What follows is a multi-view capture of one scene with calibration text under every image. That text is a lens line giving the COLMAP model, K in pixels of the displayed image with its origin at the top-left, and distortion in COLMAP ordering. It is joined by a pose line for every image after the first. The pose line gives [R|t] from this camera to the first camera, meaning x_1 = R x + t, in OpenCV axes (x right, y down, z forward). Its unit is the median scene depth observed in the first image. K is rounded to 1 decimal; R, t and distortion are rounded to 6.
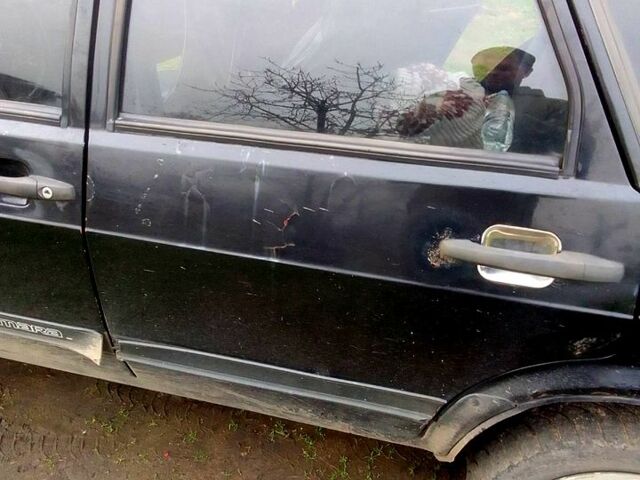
lens RADIAL K [[645.9, 0, 320.0], [0, 645.9, 240.0], [0, 0, 1]] dist [0.023053, -0.008593]
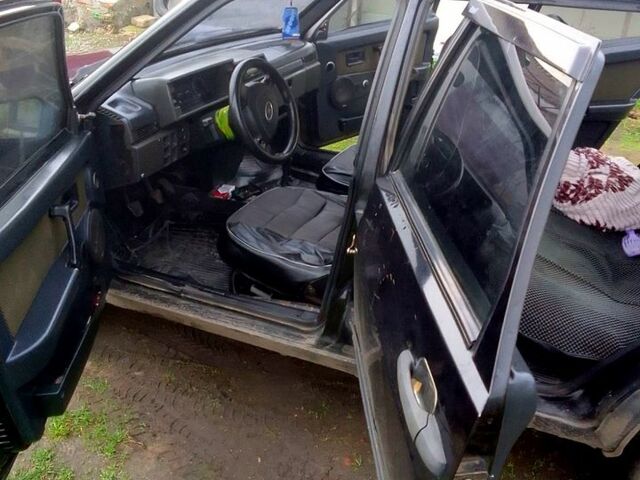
lens RADIAL K [[645.9, 0, 320.0], [0, 645.9, 240.0], [0, 0, 1]] dist [0.023053, -0.008593]
pose [[0.982988, 0.078584, -0.166012, -0.179027], [-0.100684, 0.986494, -0.129198, 0.154943], [0.153617, 0.143714, 0.977624, -0.341671]]
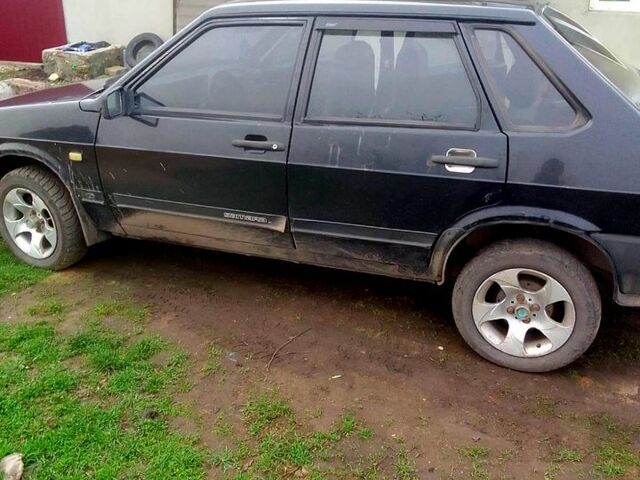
lens RADIAL K [[645.9, 0, 320.0], [0, 645.9, 240.0], [0, 0, 1]] dist [0.023053, -0.008593]
pose [[0.993591, 0.025200, -0.110188, 0.029208], [-0.048318, 0.975968, -0.212490, 0.676452], [0.102185, 0.216453, 0.970931, -1.120655]]
